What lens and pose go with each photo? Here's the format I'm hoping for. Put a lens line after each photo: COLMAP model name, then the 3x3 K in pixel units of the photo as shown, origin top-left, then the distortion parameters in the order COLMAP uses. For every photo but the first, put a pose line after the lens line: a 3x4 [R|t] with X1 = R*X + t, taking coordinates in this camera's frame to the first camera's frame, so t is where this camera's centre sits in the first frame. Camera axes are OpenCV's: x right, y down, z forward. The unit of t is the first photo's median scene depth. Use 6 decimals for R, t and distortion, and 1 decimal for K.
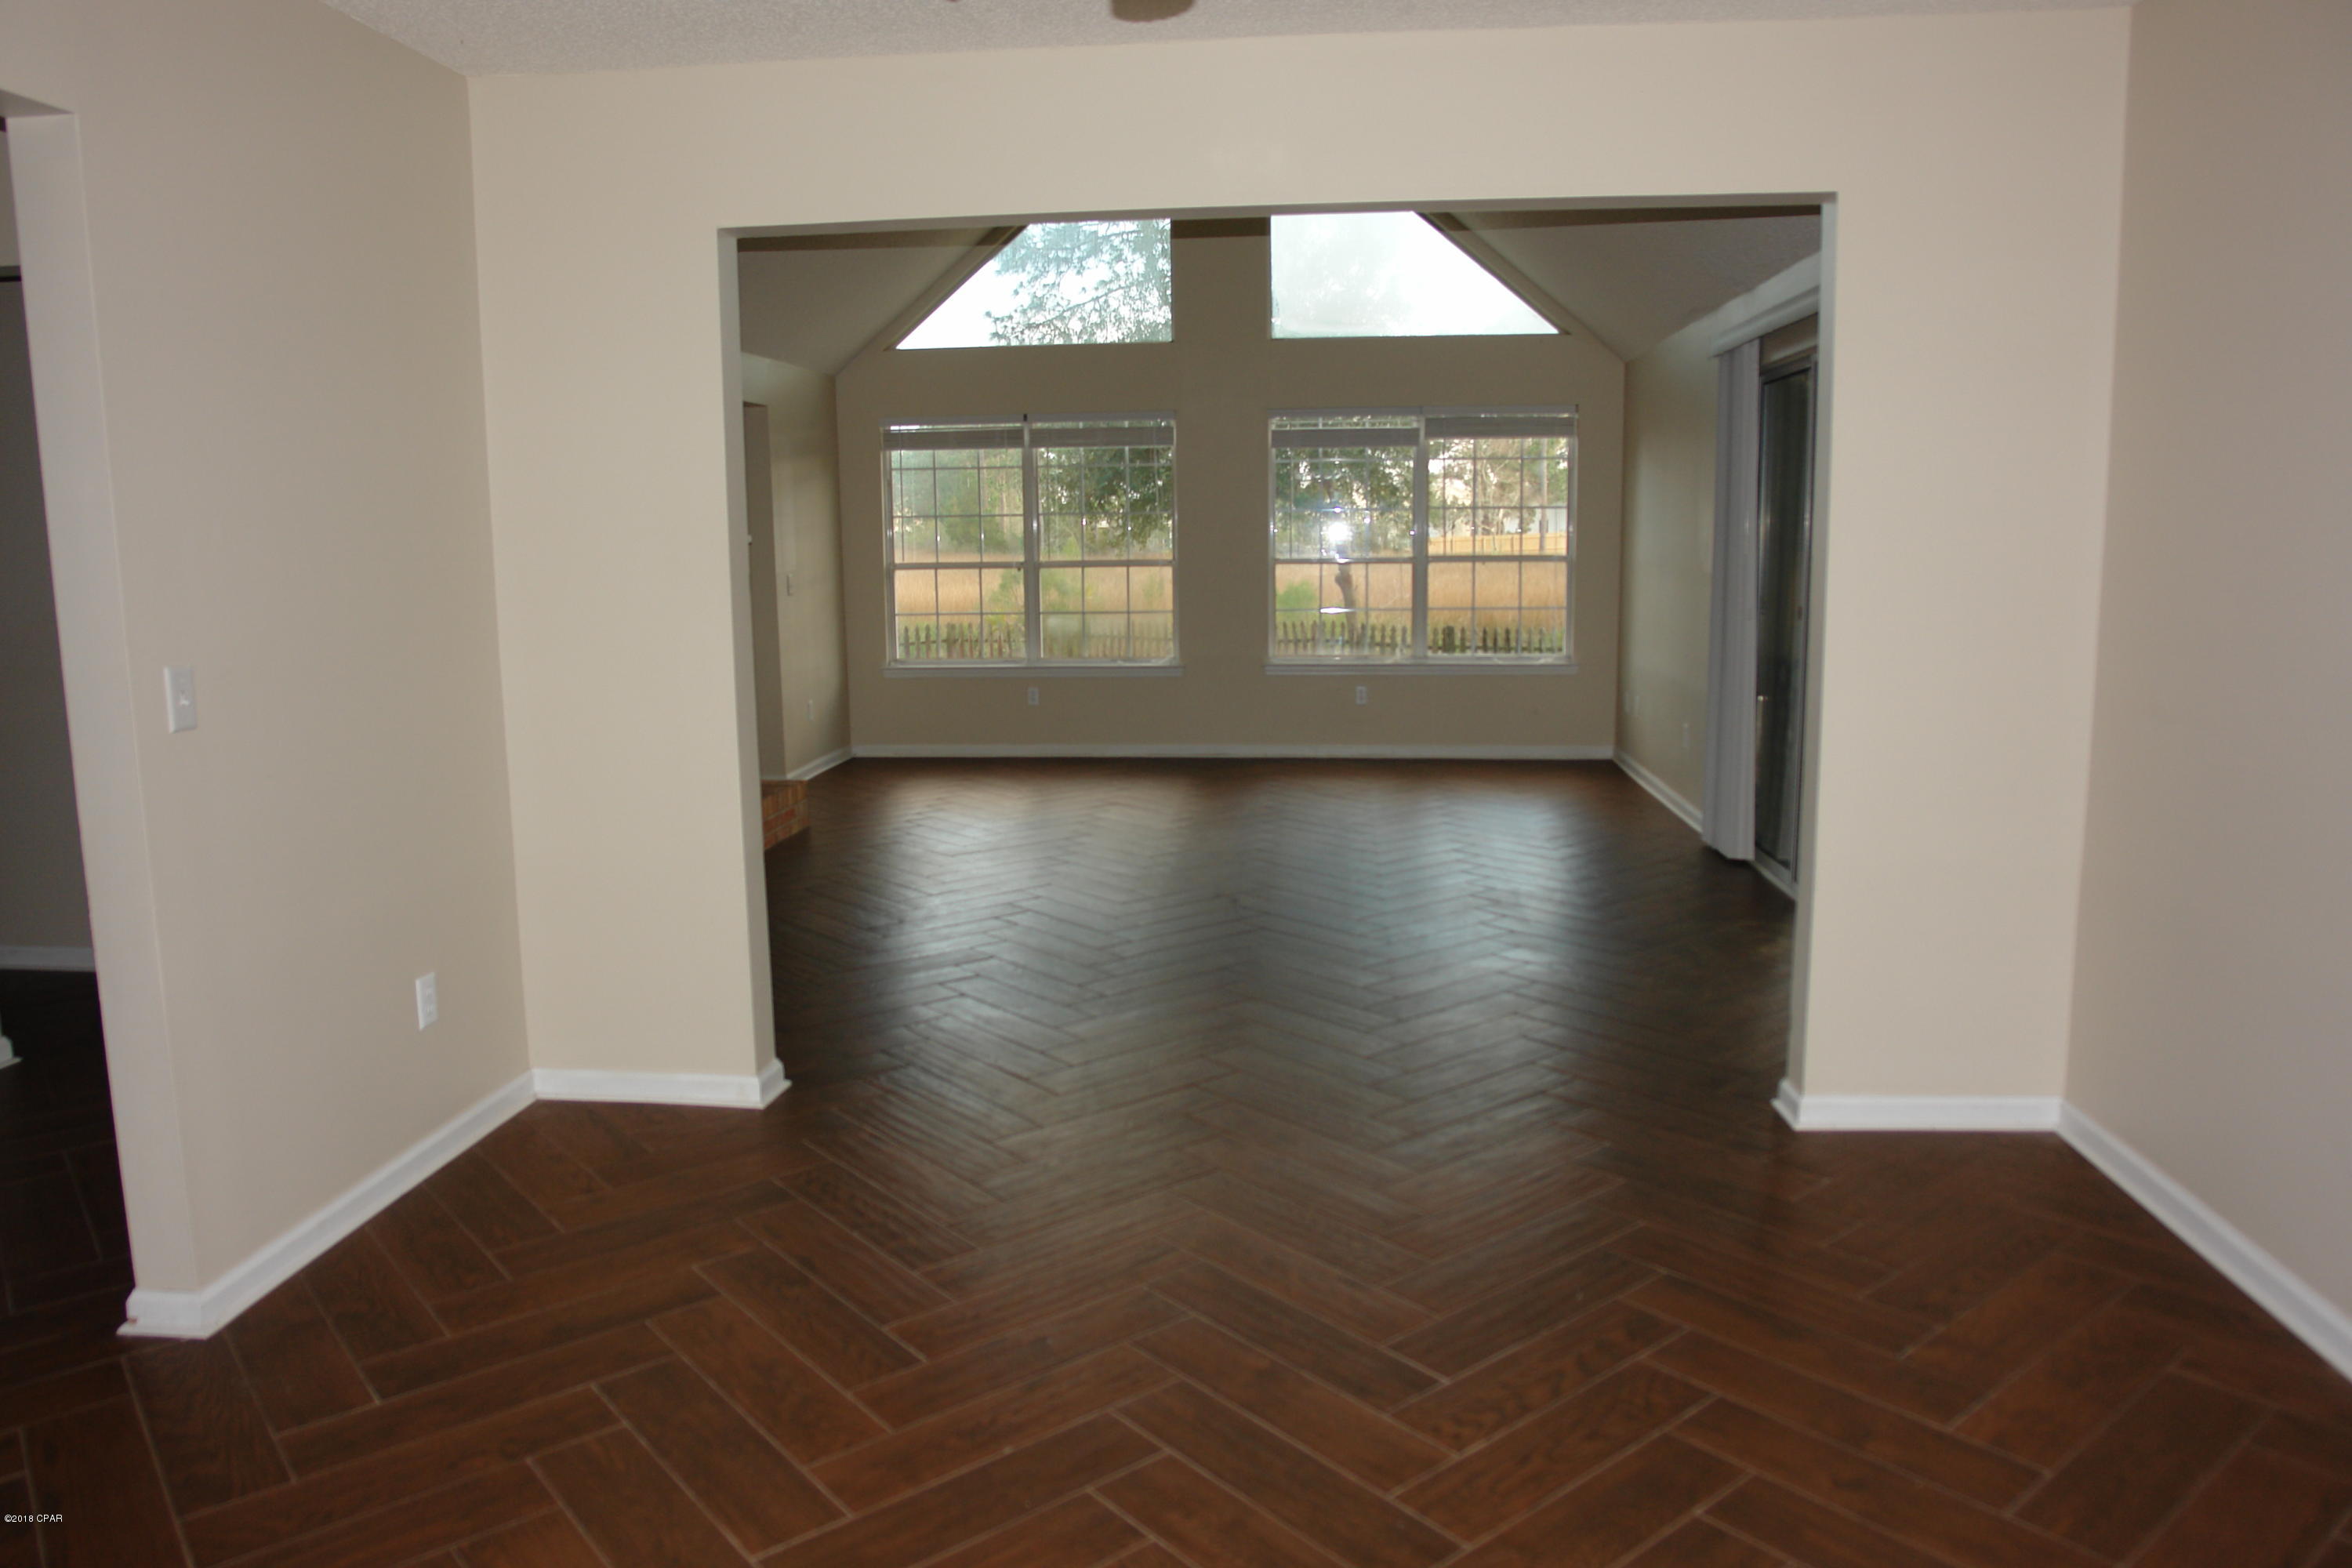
lens RADIAL K [[1631.8, 0, 1161.8], [0, 1631.8, 781.9], [0, 0, 1]] dist [-0.108756, 0.073220]
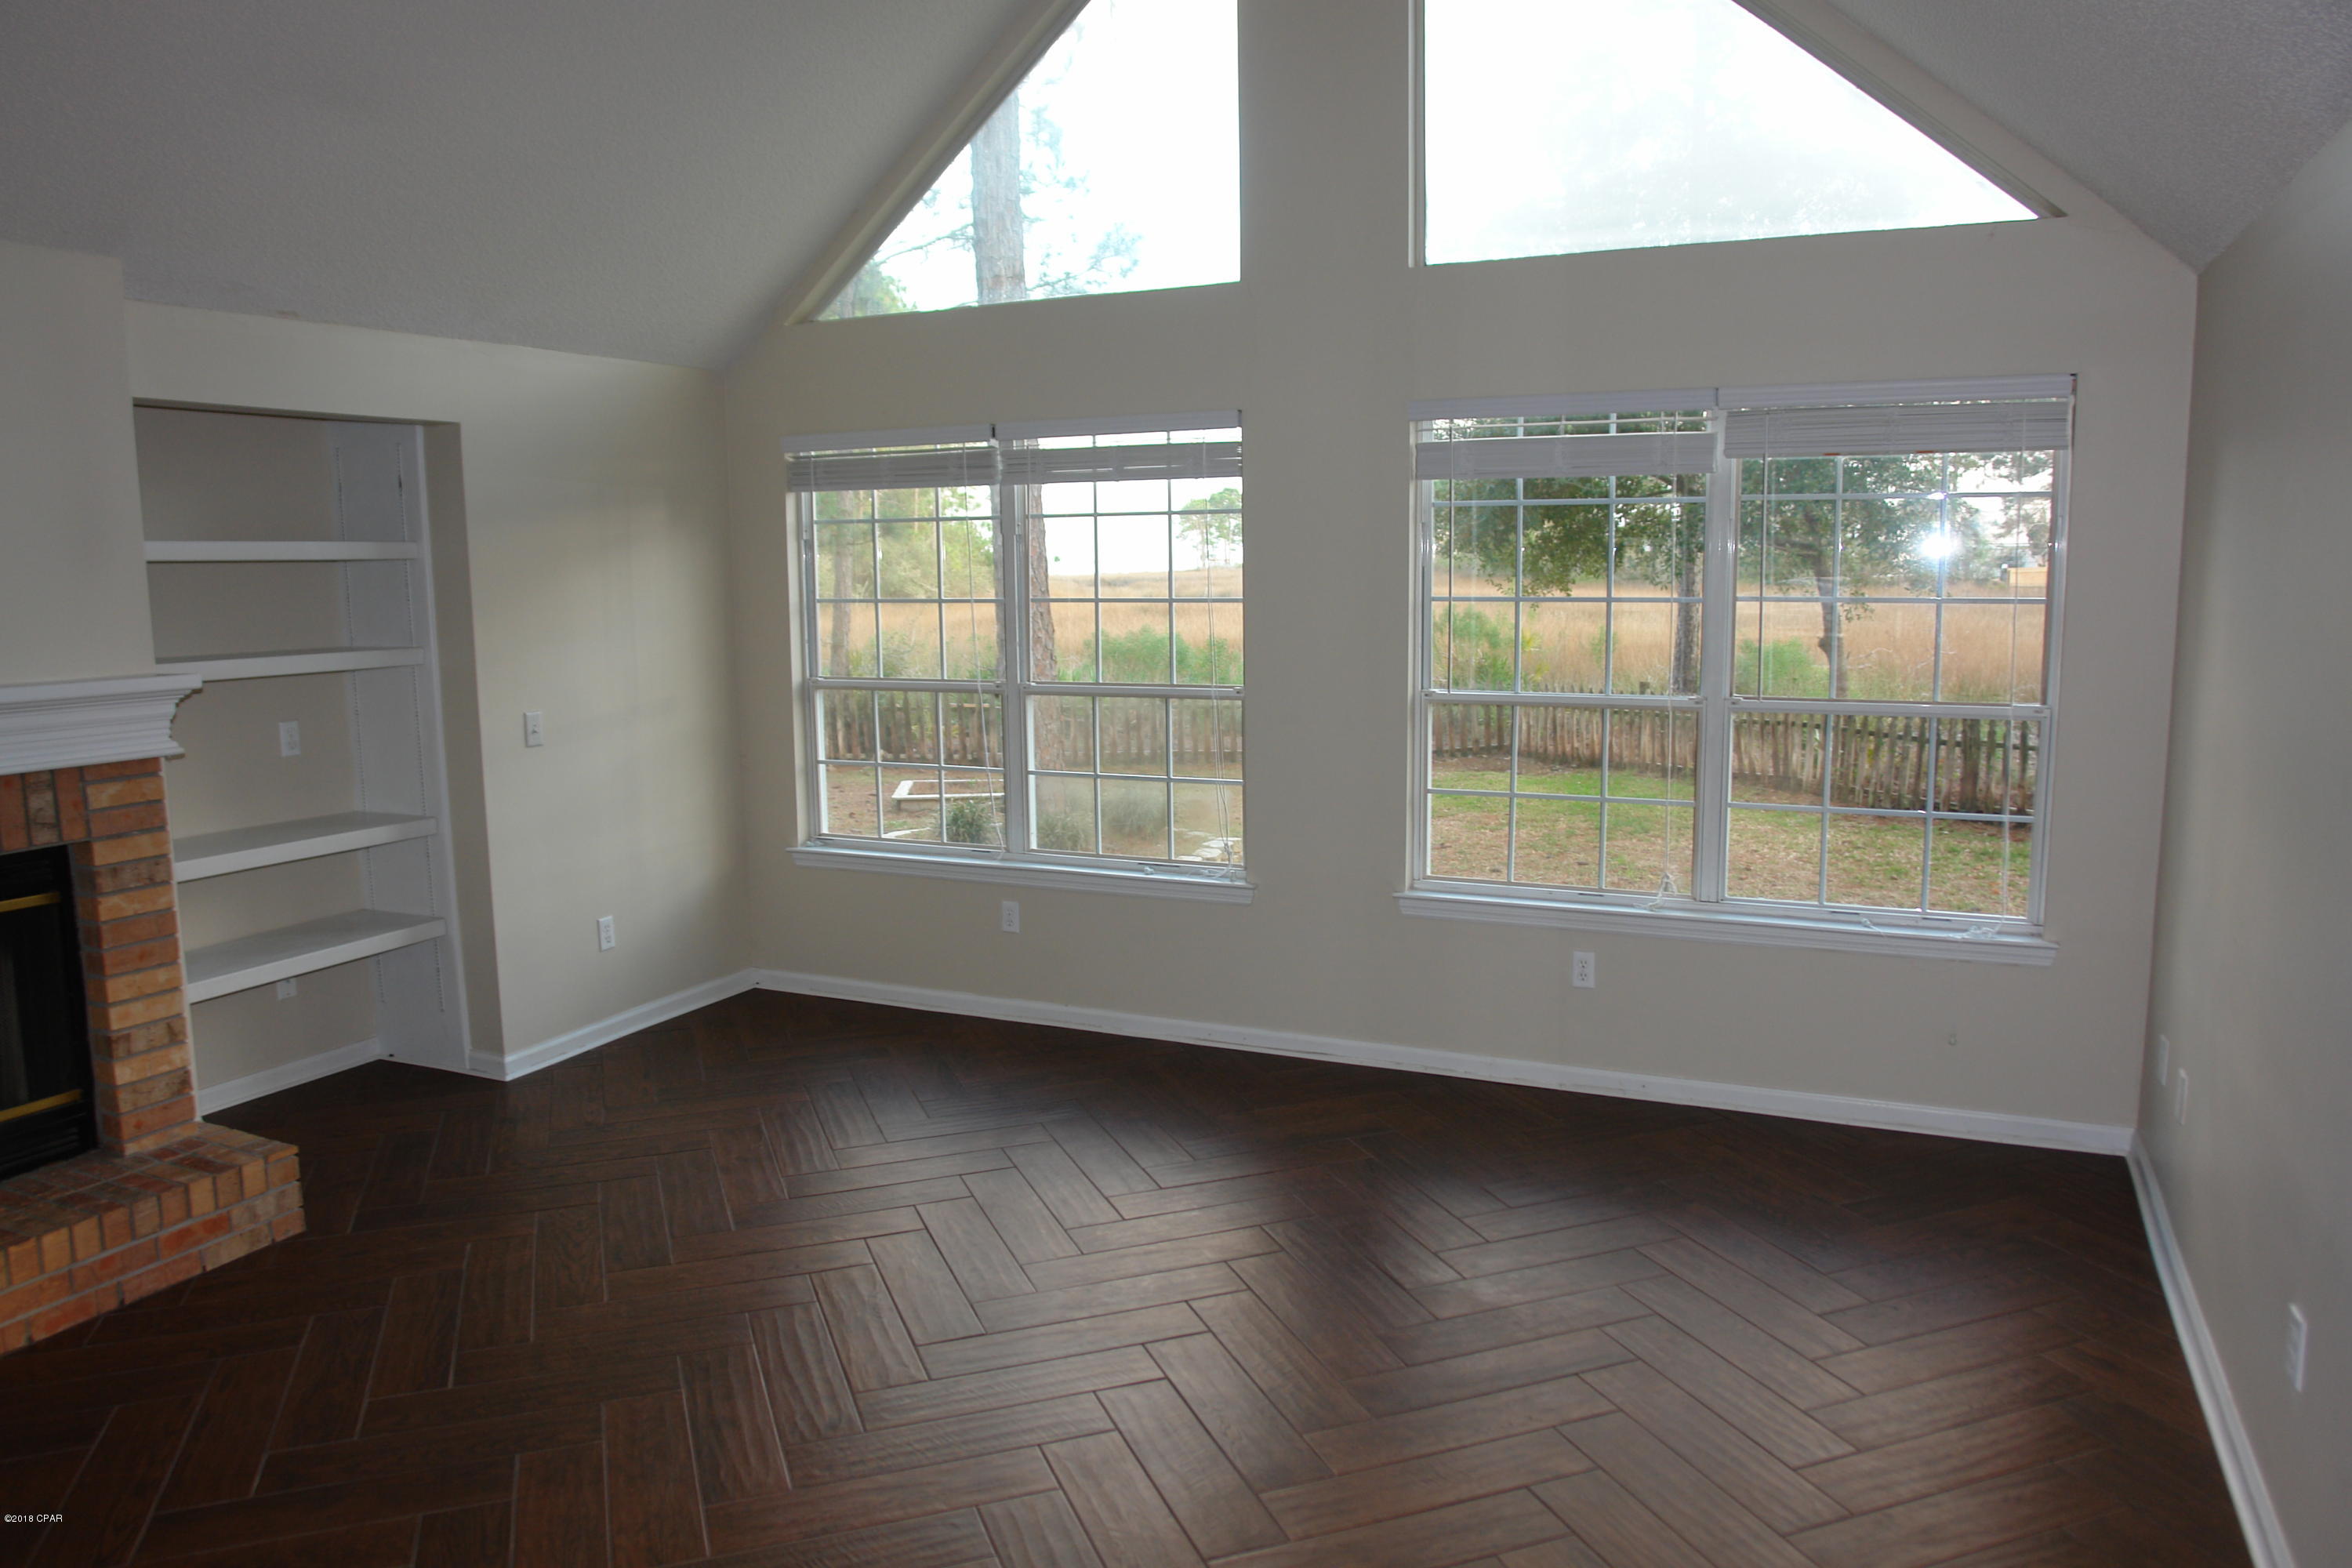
lens RADIAL K [[1631.8, 0, 1161.8], [0, 1631.8, 781.9], [0, 0, 1]] dist [-0.108756, 0.073220]
pose [[0.943318, 0.044878, -0.328843, 0.157500], [-0.049120, 0.998782, -0.004600, -0.099820], [0.328236, 0.020493, 0.944373, 0.475170]]
